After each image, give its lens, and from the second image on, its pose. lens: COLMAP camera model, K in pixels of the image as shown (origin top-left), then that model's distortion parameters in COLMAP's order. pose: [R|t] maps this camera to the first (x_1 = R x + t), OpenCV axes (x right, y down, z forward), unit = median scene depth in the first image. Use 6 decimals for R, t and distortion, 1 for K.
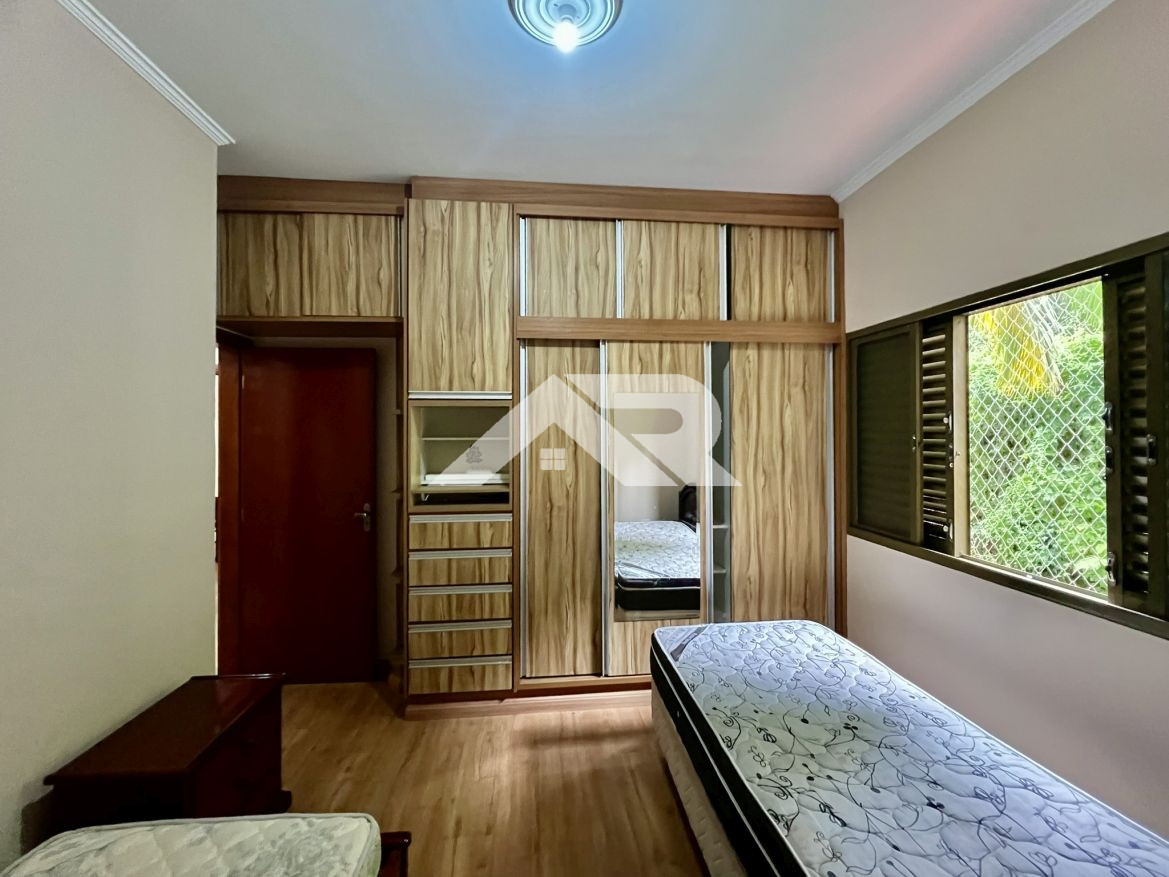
lens RADIAL K [[509.3, 0, 584.0], [0, 509.3, 435.4], [0, 0, 1]] dist [-0.008797, -0.001522]
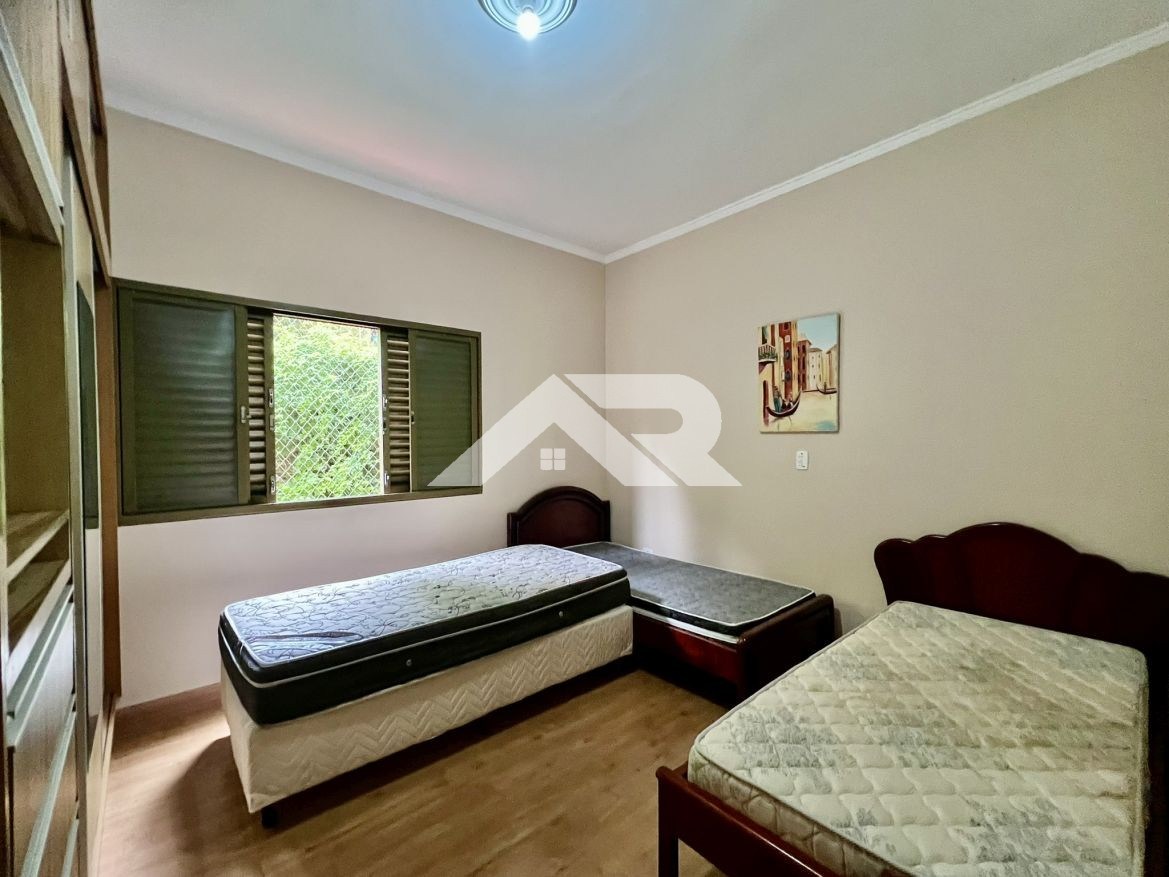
lens RADIAL K [[509.3, 0, 585.0], [0, 509.3, 436.6], [0, 0, 1]] dist [-0.008797, -0.001522]
pose [[-0.581338, -0.008107, 0.813622, -0.943860], [0.008134, 0.999842, 0.015774, 0.075412], [-0.813622, 0.015788, -0.581180, 1.402431]]
